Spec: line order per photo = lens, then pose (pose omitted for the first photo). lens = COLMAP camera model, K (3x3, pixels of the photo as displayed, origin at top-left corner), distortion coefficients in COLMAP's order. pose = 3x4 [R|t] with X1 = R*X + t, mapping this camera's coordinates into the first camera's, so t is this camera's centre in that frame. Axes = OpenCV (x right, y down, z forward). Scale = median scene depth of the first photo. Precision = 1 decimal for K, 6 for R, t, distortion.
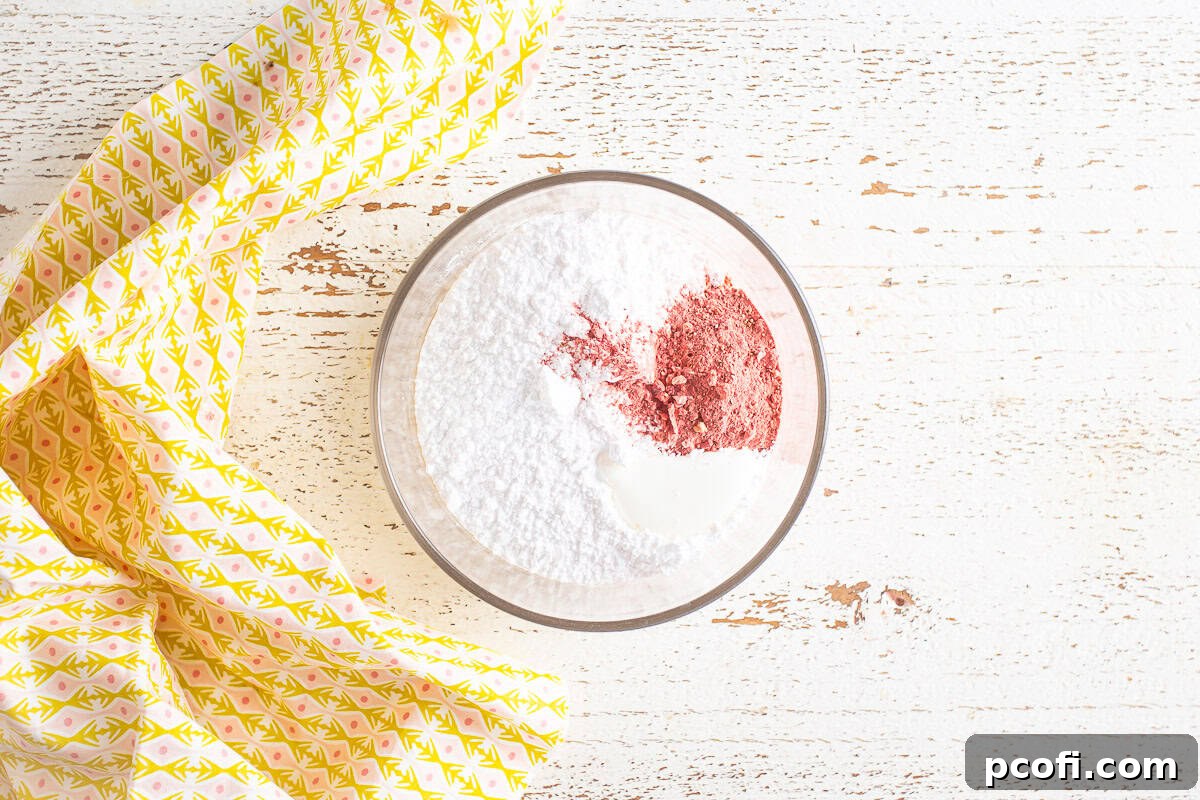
lens RADIAL K [[558.6, 0, 575.6], [0, 558.6, 386.7], [0, 0, 1]] dist [-0.000115, -0.000311]
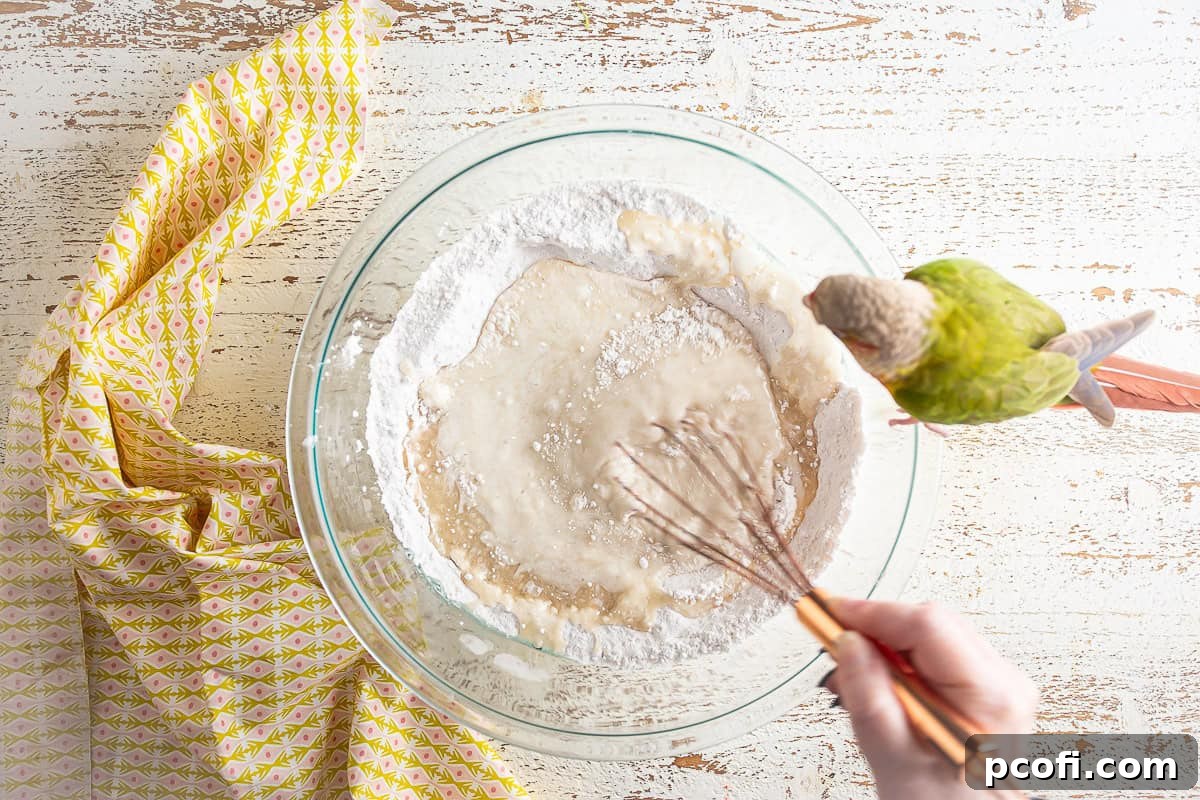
lens RADIAL K [[565.3, 0, 596.7], [0, 565.3, 401.5], [0, 0, 1]] dist [0.000484, 0.000092]
pose [[0.999992, 0.003875, 0.001294, -0.016528], [-0.003881, 0.999980, 0.005002, -0.001367], [-0.001275, -0.005007, 0.999987, -0.518223]]
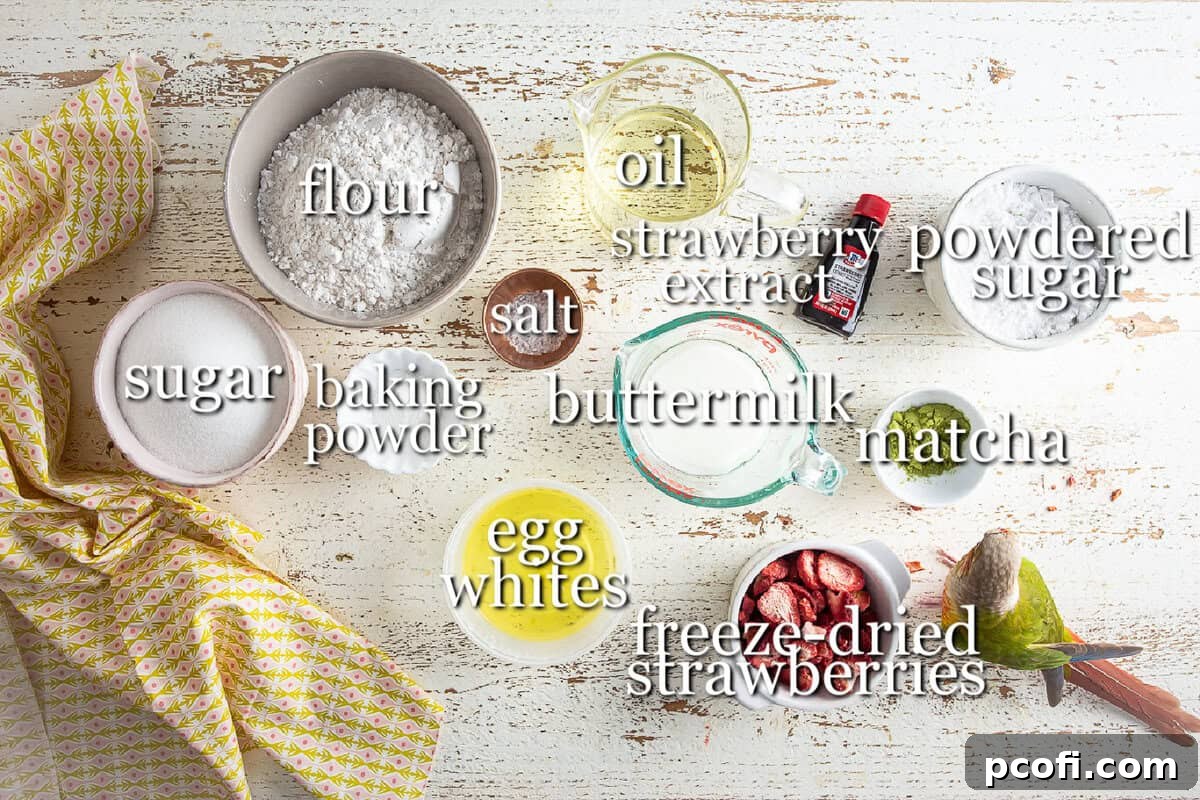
lens RADIAL K [[597.1, 0, 598.6], [0, 597.1, 405.3], [0, 0, 1]] dist [-0.008968, -0.000013]
pose [[0.999992, 0.003509, 0.001896, -0.017101], [-0.003527, 0.999952, 0.009113, -0.002849], [-0.001864, -0.009120, 0.999957, -0.898291]]
